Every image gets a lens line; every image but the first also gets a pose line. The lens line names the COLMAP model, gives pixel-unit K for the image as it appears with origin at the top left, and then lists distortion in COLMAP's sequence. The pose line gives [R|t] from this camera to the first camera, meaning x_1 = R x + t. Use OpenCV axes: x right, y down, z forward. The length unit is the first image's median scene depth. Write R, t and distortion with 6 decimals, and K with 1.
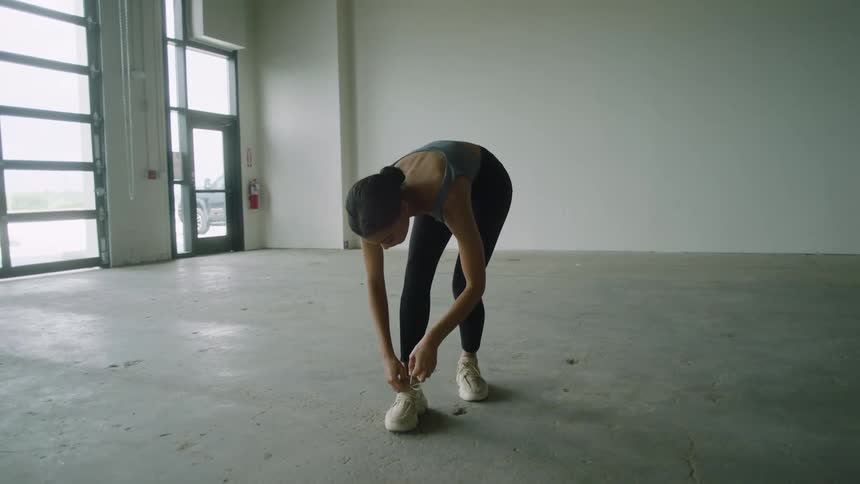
lens RADIAL K [[623.5, 0, 427.0], [0, 623.5, 243.5], [0, 0, 1]] dist [-0.083649, 0.059168]
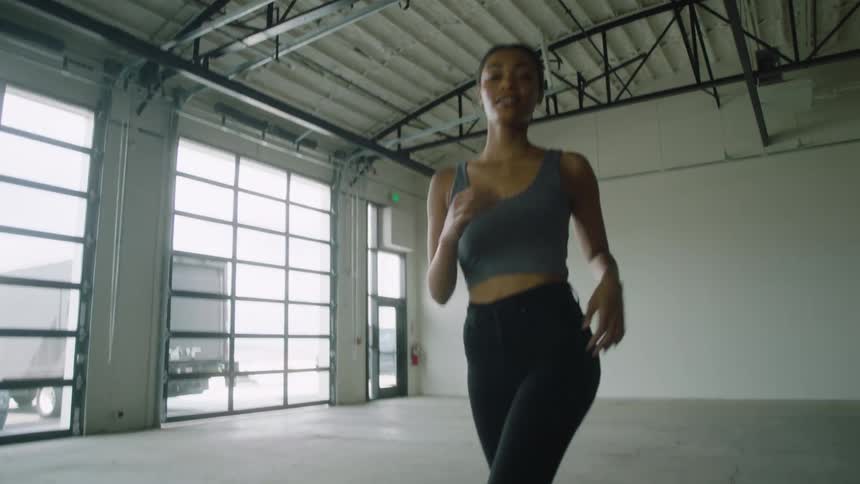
lens RADIAL K [[623.5, 0, 427.0], [0, 623.5, 243.5], [0, 0, 1]] dist [-0.083649, 0.059168]
pose [[0.994275, -0.010286, -0.106351, -0.121775], [-0.015302, 0.971388, -0.237005, 0.007783], [0.105746, 0.237276, 0.965670, -0.426285]]
